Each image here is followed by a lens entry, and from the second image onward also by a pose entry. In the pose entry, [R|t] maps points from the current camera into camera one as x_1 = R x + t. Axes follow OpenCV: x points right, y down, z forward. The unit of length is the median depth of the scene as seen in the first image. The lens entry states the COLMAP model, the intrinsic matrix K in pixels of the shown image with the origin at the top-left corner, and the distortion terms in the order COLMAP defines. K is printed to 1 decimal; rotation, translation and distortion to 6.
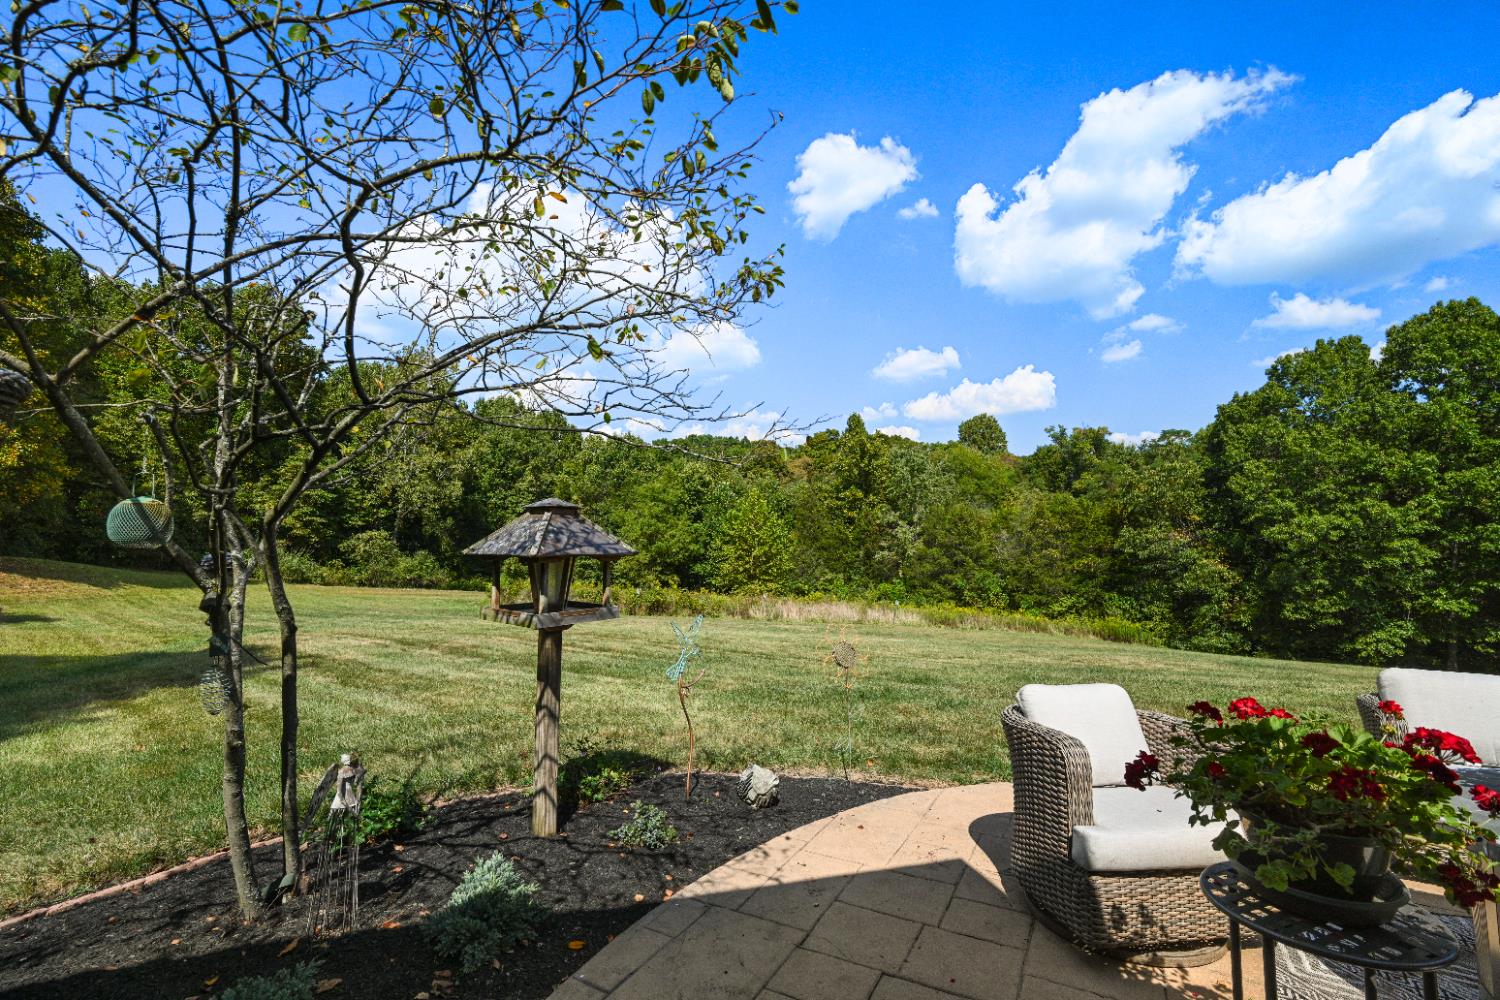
lens RADIAL K [[659.3, 0, 748.1], [0, 659.3, 506.6], [0, 0, 1]] dist [-0.002166, -0.000054]
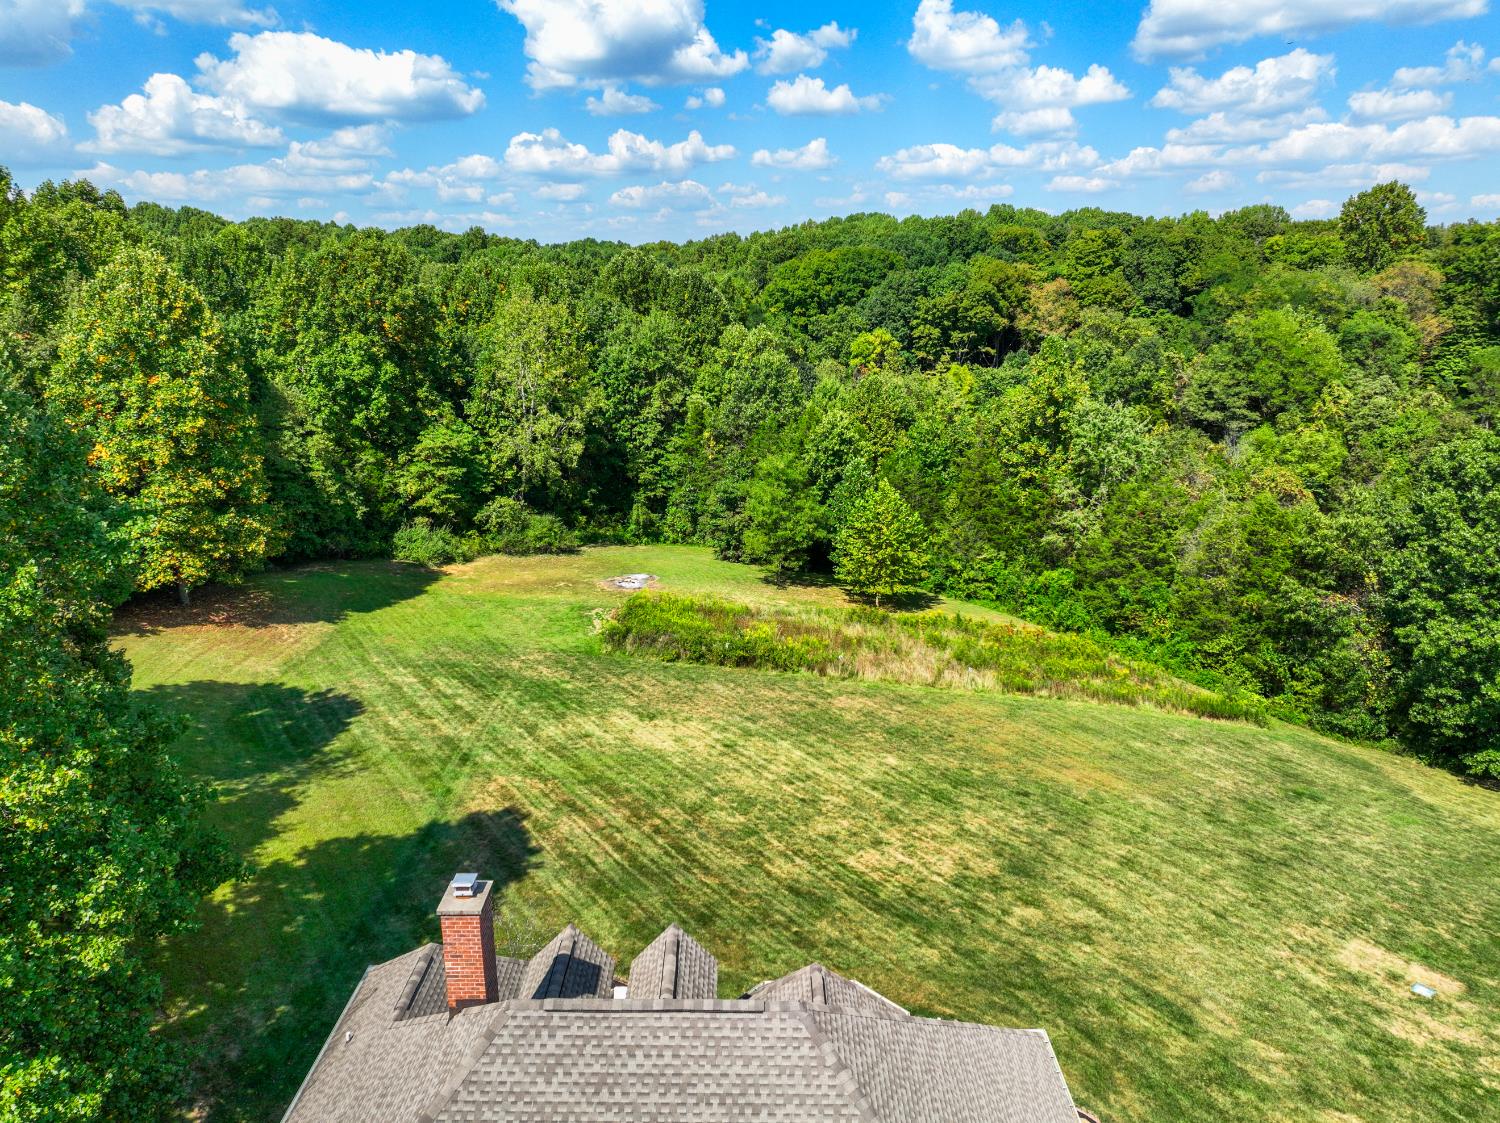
lens RADIAL K [[1053.0, 0, 756.9], [0, 1053.0, 561.2], [0, 0, 1]] dist [-0.004428, 0.007734]
pose [[0.961828, 0.065207, -0.265774, 0.220551], [0.023534, 0.947888, 0.317733, -0.364058], [0.272642, -0.311859, 0.910170, -0.356490]]
